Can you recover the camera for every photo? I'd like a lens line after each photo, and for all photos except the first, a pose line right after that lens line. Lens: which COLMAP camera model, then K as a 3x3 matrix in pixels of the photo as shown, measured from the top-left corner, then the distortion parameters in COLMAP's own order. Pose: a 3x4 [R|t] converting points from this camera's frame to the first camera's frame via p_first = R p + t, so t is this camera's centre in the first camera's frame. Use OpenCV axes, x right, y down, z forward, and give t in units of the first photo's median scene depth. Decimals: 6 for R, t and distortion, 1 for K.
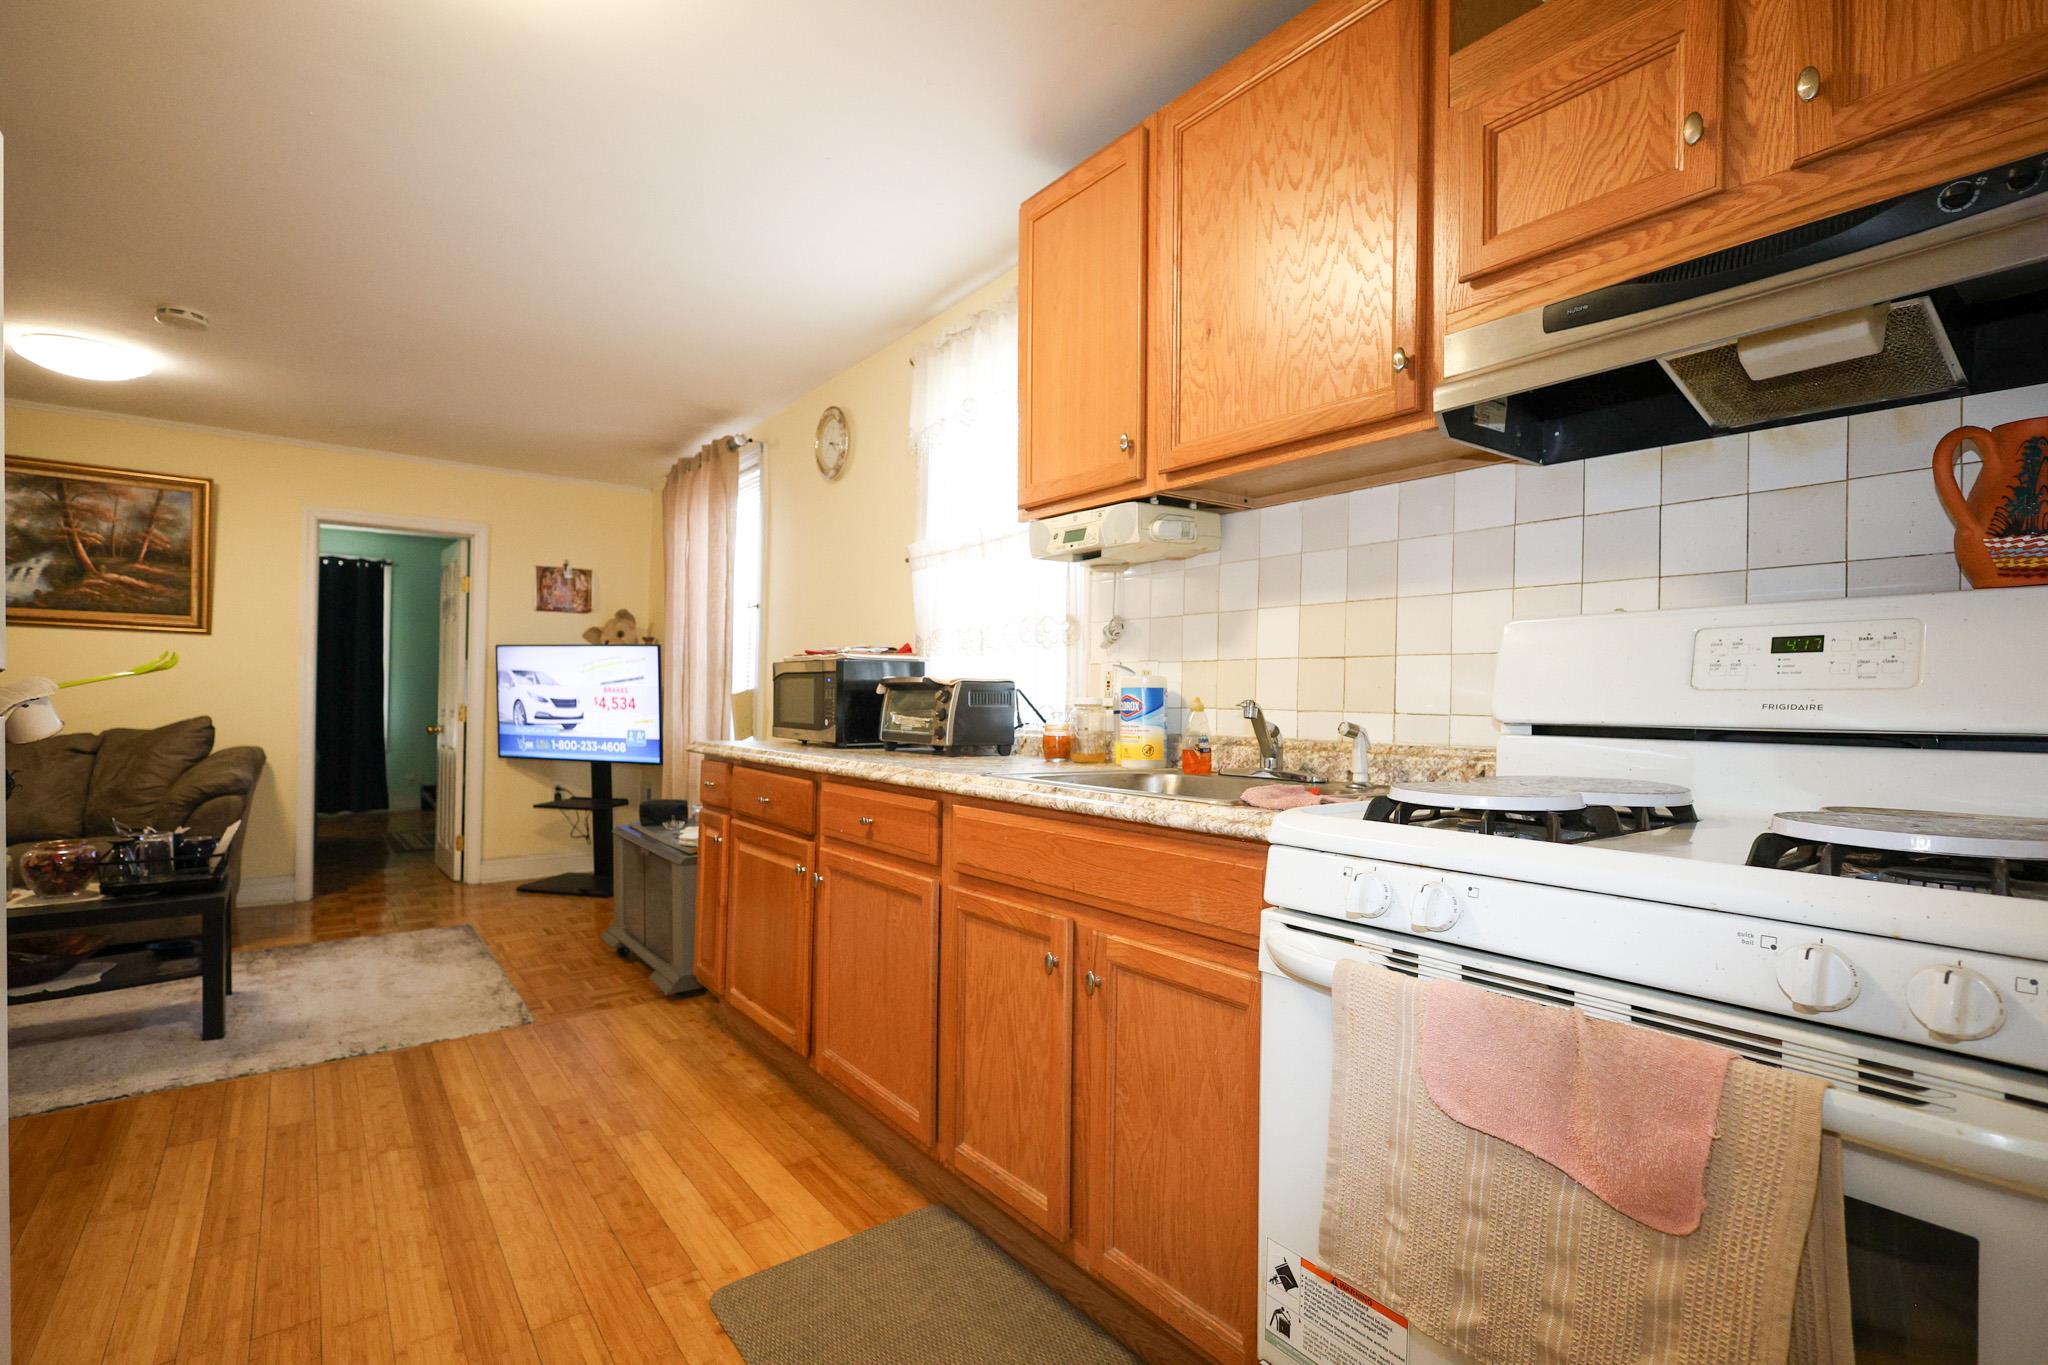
lens RADIAL K [[944.3, 0, 1016.1], [0, 944.3, 694.9], [0, 0, 1]] dist [-0.000555, 0.000348]
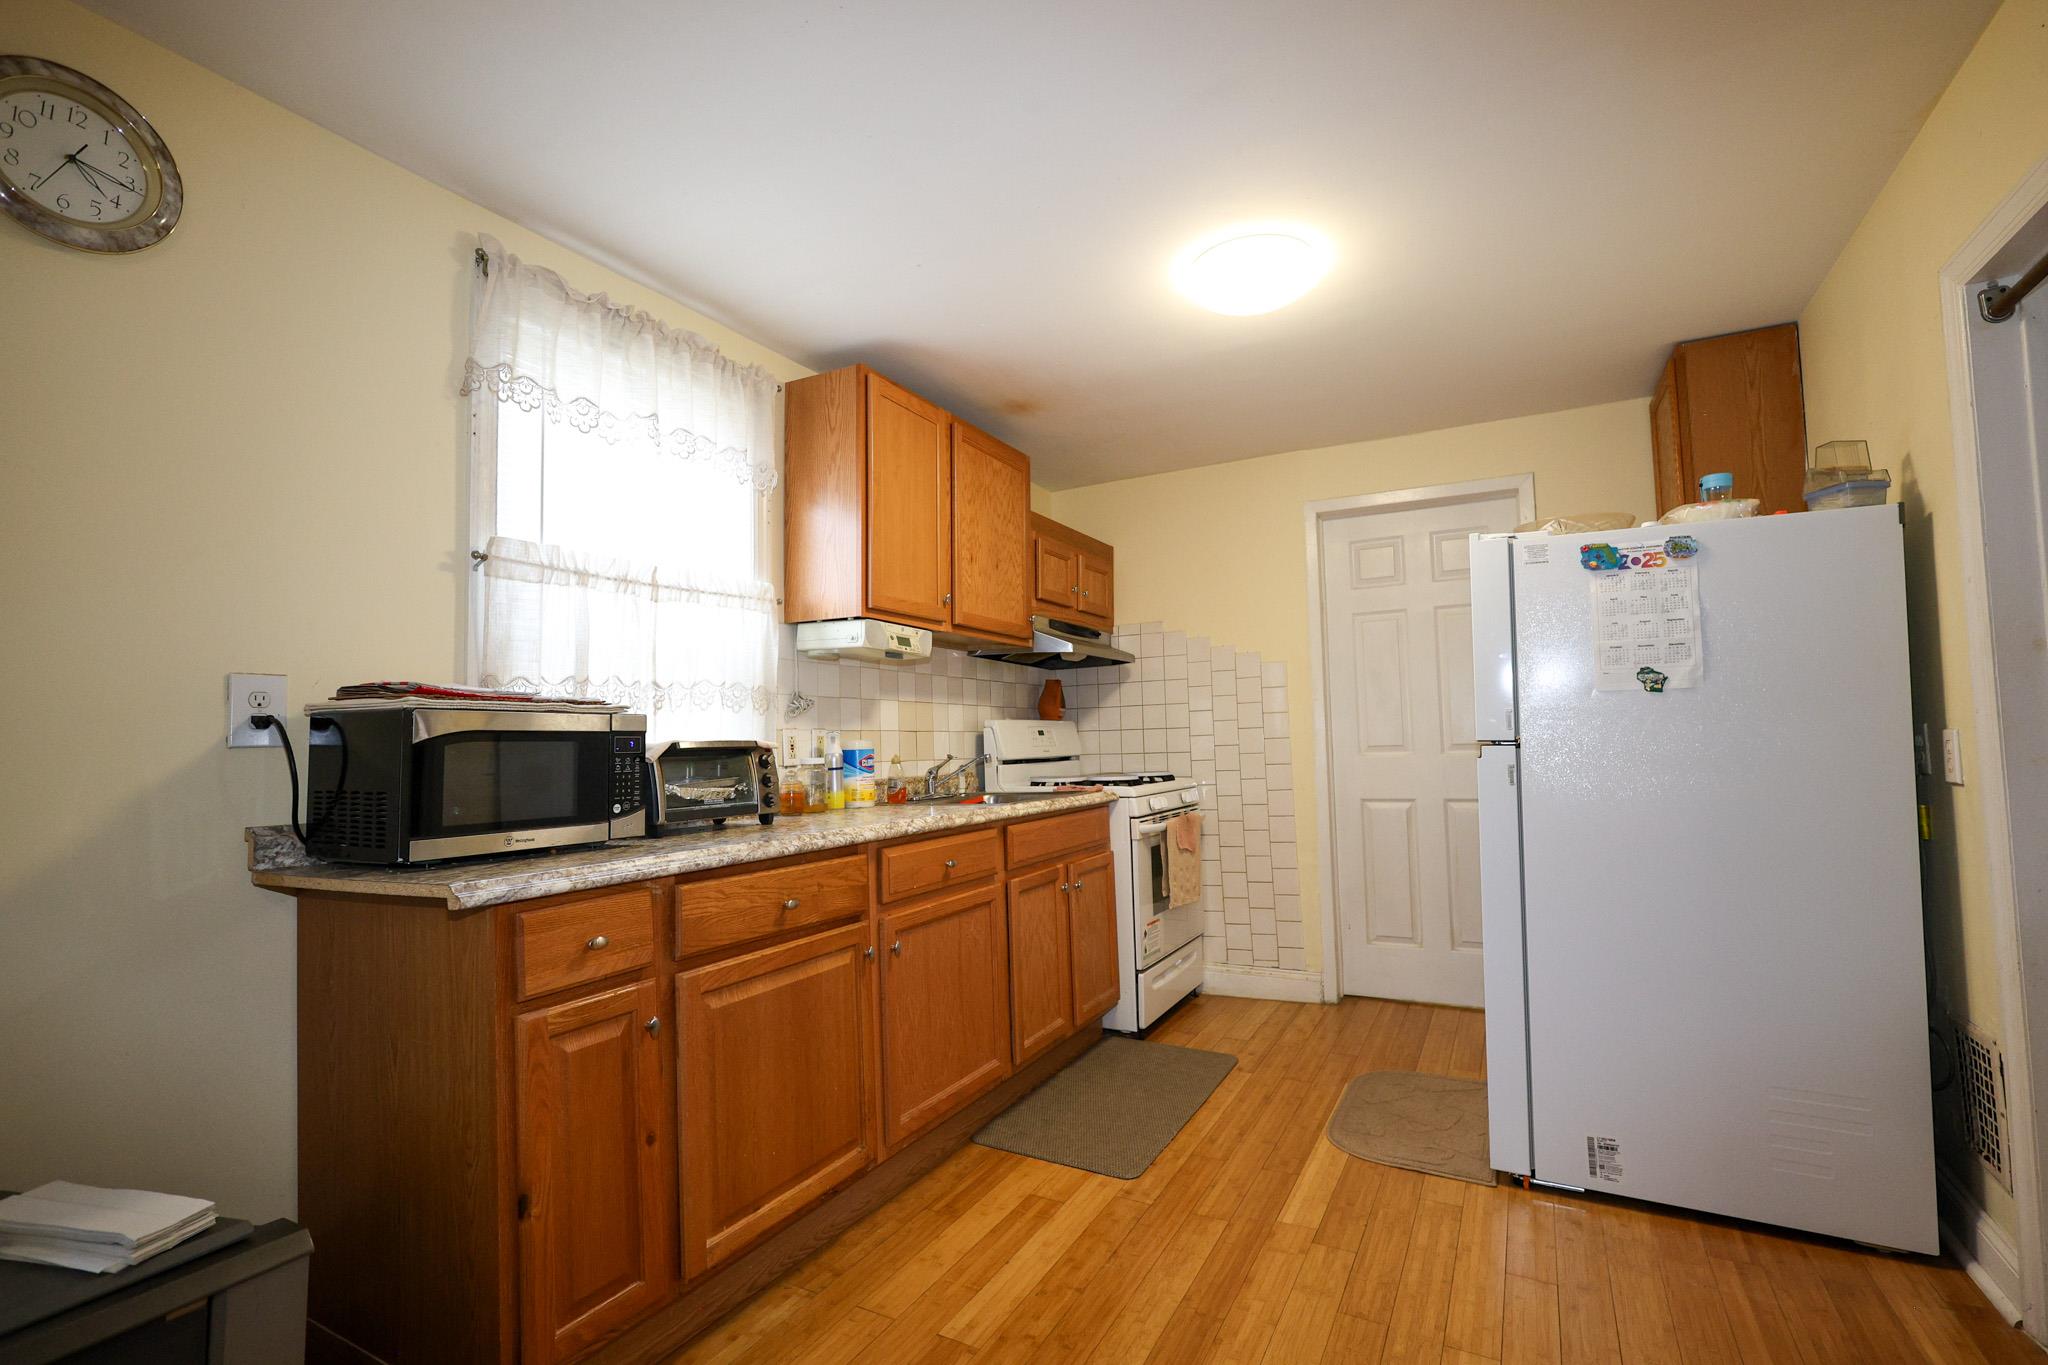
lens RADIAL K [[944.3, 0, 1019.9], [0, 944.3, 684.4], [0, 0, 1]] dist [-0.000555, 0.000348]
pose [[-0.417432, 0.057340, 0.906897, -0.615501], [0.015602, 0.998312, -0.055938, -0.010834], [-0.908574, -0.009201, -0.417622, 0.682516]]
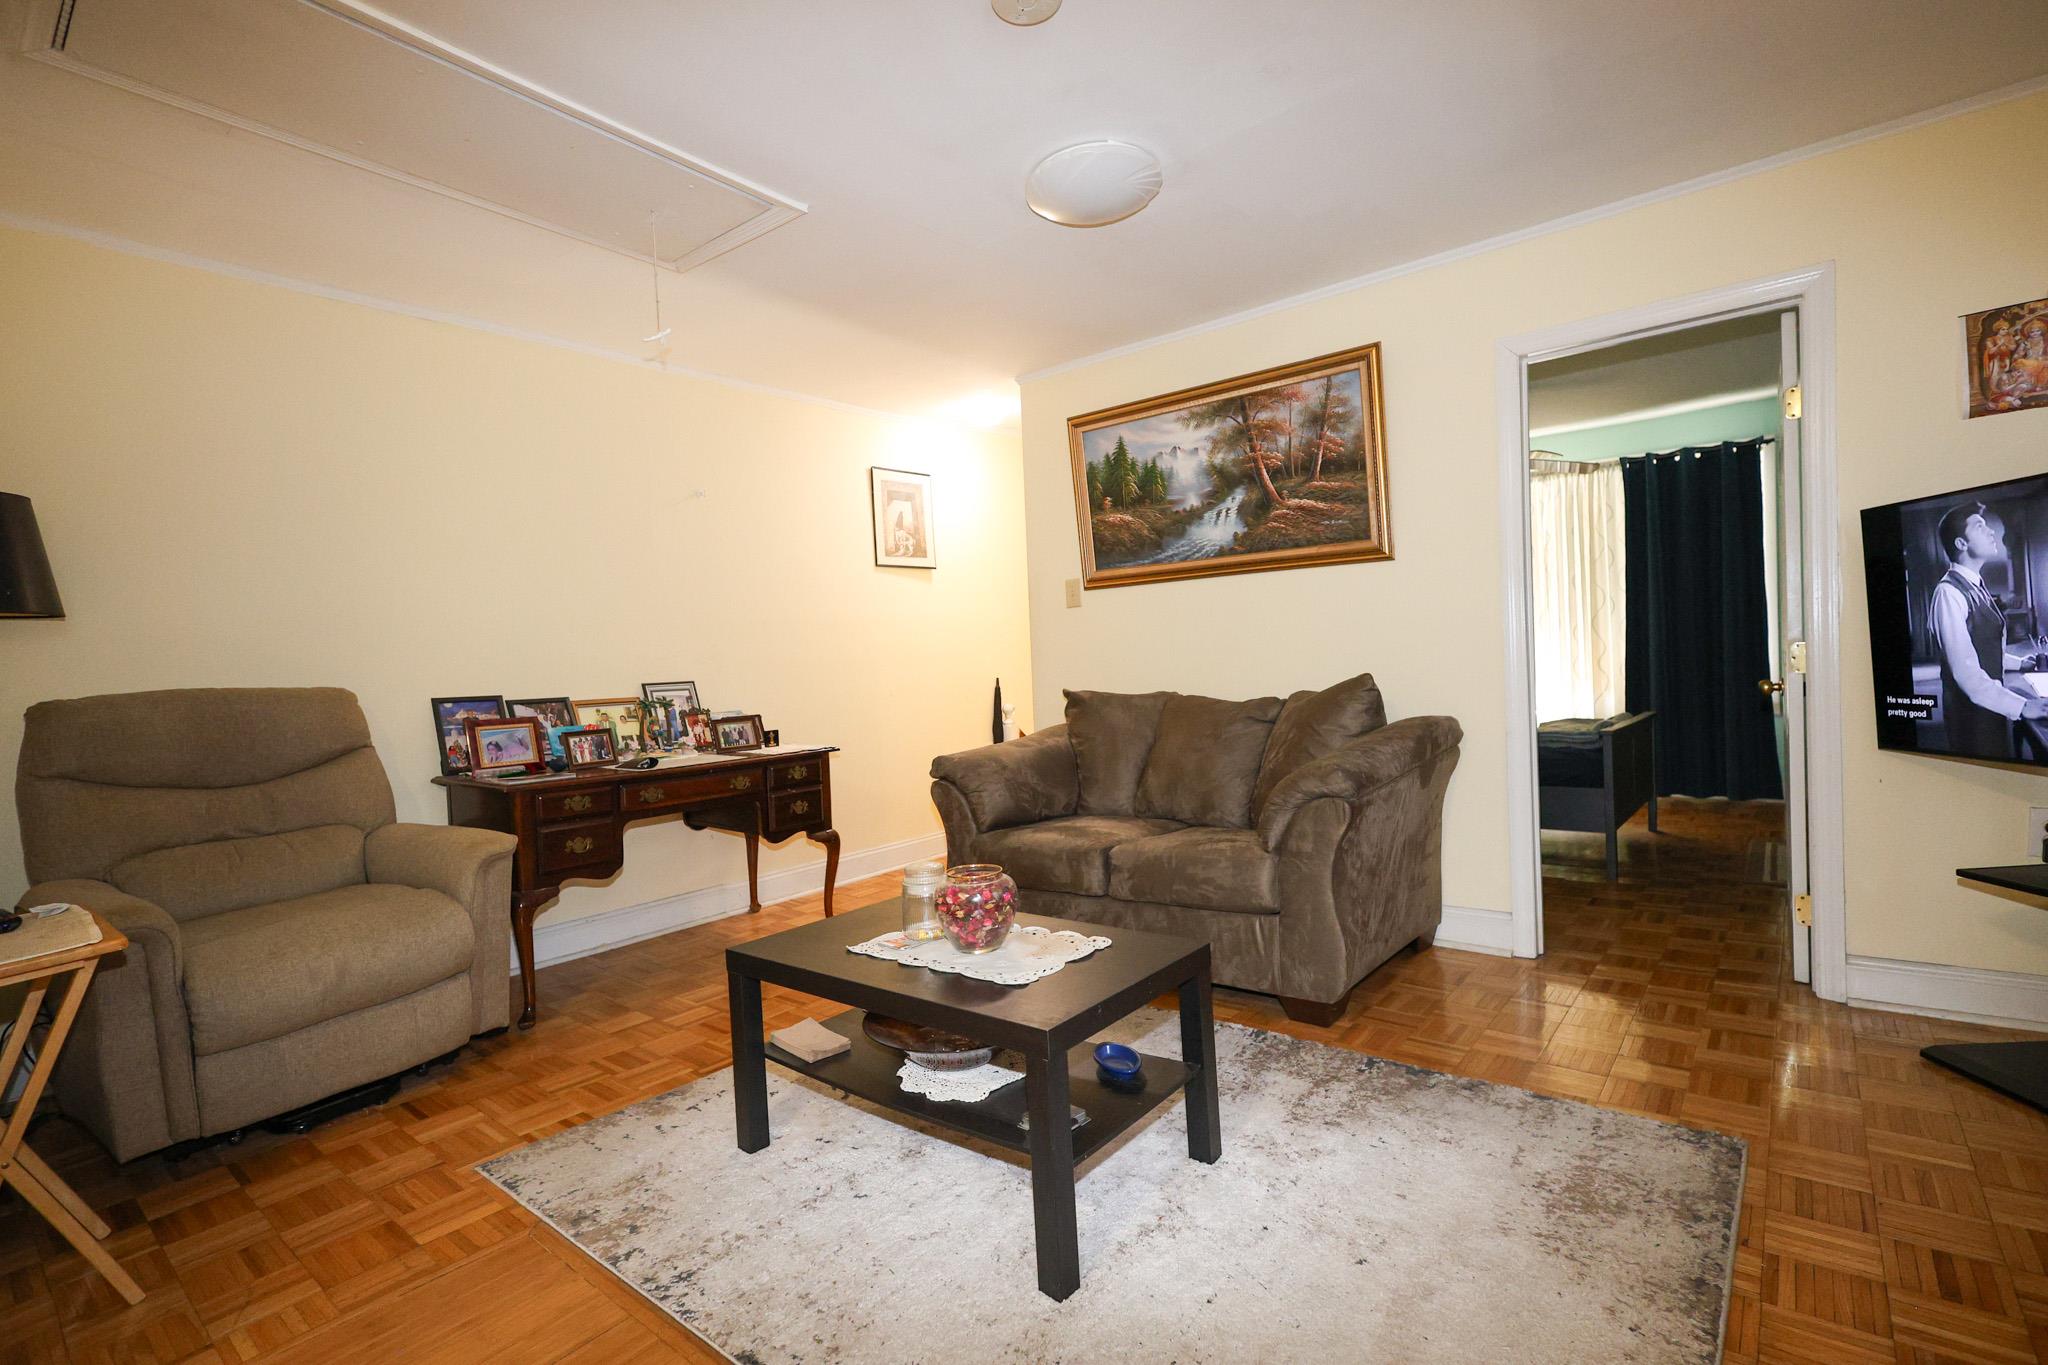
lens RADIAL K [[944.3, 0, 1022.2], [0, 944.3, 689.8], [0, 0, 1]] dist [-0.000555, 0.000348]
pose [[0.223979, -0.000861, -0.974594, -0.227357], [0.048095, 0.998791, 0.010171, 0.014742], [0.973407, -0.049151, 0.223749, 0.592076]]
